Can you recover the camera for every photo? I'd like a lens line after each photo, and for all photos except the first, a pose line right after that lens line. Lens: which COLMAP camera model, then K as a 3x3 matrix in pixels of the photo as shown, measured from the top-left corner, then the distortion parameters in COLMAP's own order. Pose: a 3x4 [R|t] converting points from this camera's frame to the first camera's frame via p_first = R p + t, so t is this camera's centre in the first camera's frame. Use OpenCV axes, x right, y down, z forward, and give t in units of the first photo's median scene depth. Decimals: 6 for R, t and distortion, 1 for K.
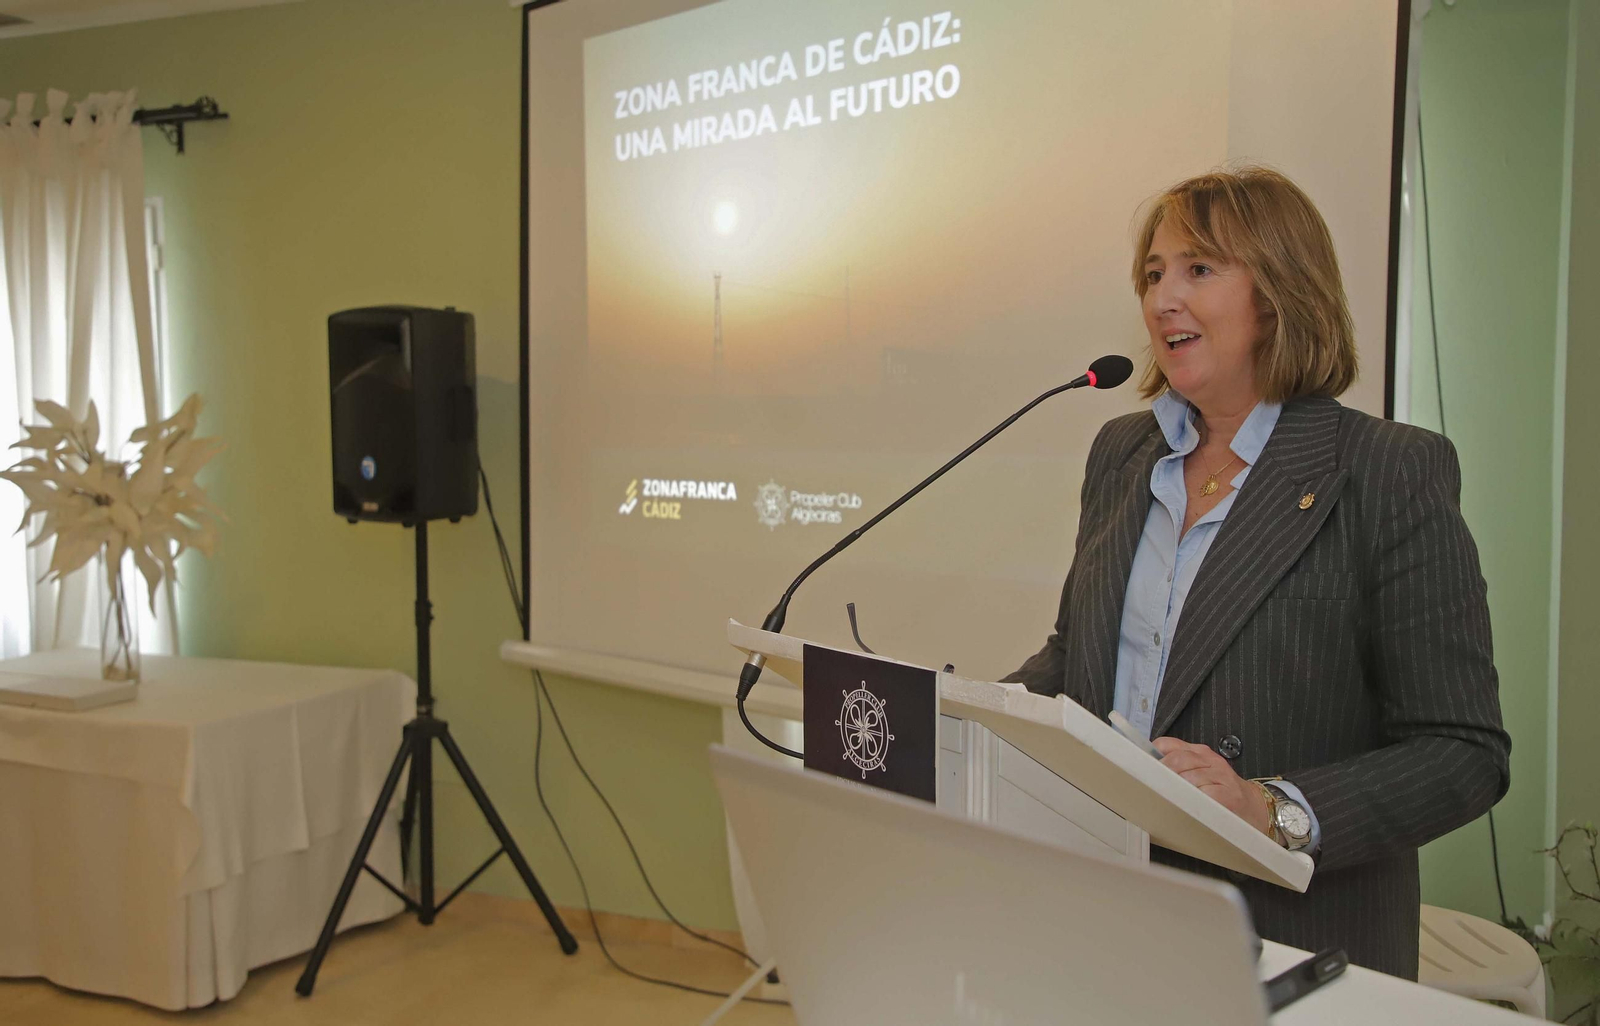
lens RADIAL K [[1648.2, 0, 800.0], [0, 1648.2, 513.0], [0, 0, 1]] dist [0.005161, 0.000692]
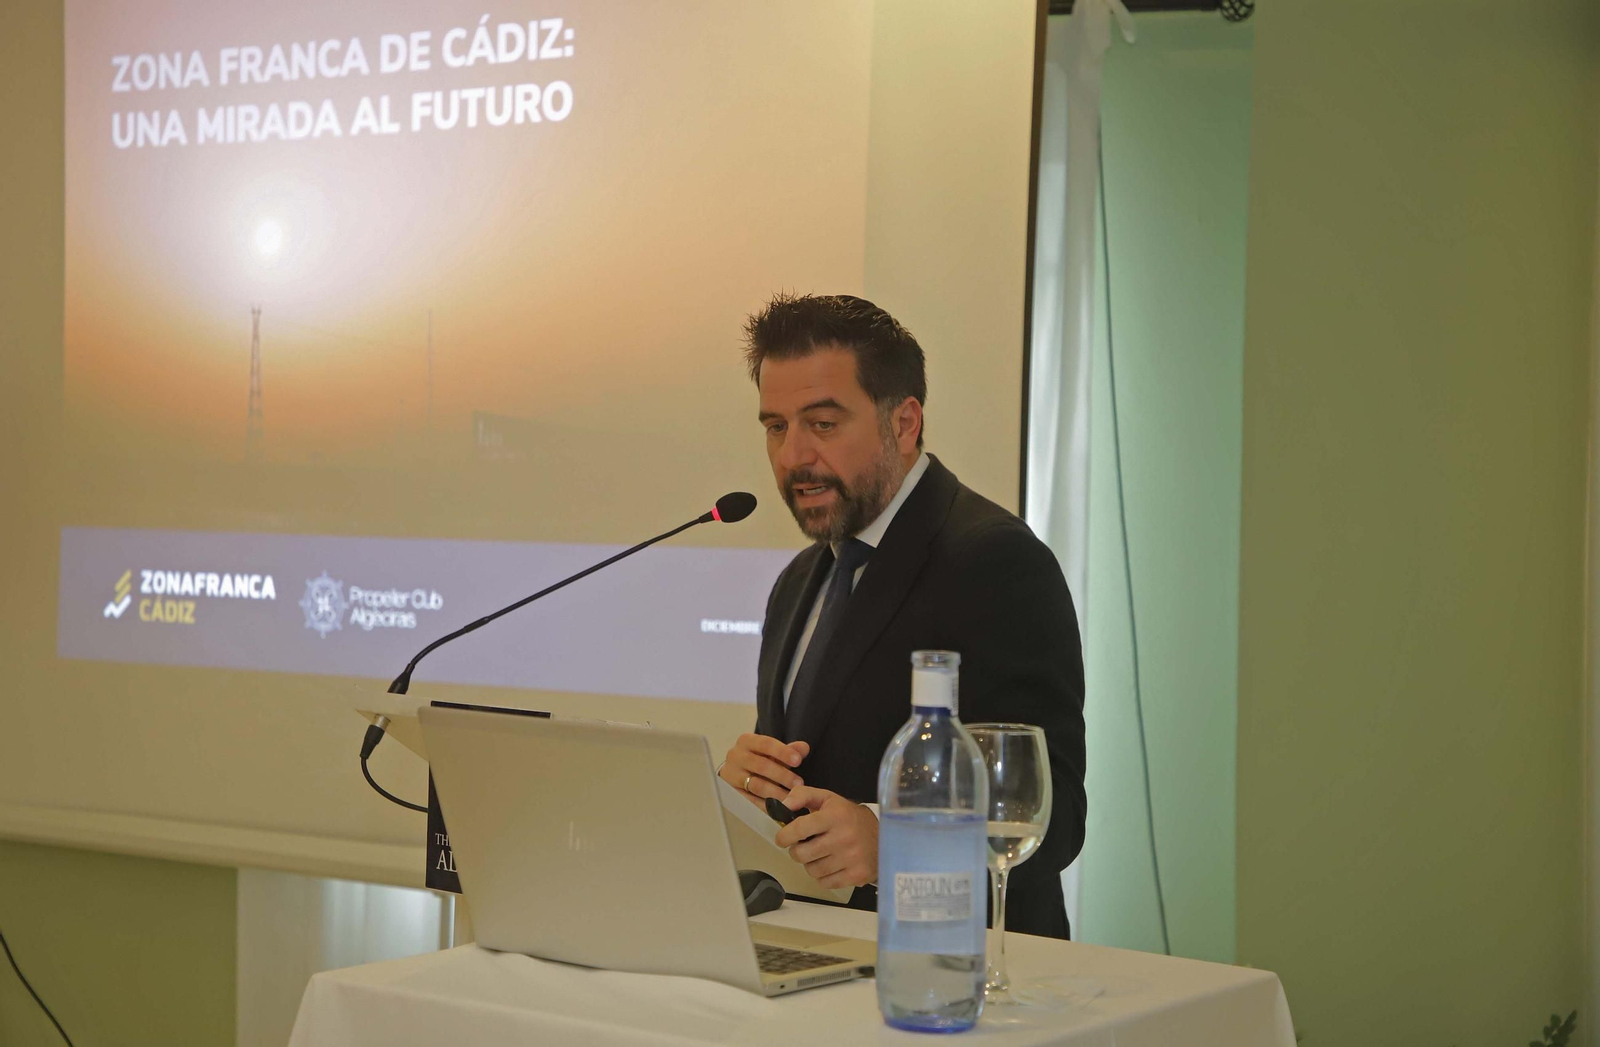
lens RADIAL K [[2616.6, 0, 767.2], [0, 2616.6, 500.0], [0, 0, 1]] dist [0.265185, -0.130023]
pose [[0.984592, 0.023792, 0.173242, -0.028391], [-0.014336, 0.998348, -0.055633, 0.012260], [-0.174280, 0.052292, 0.983307, -0.280300]]
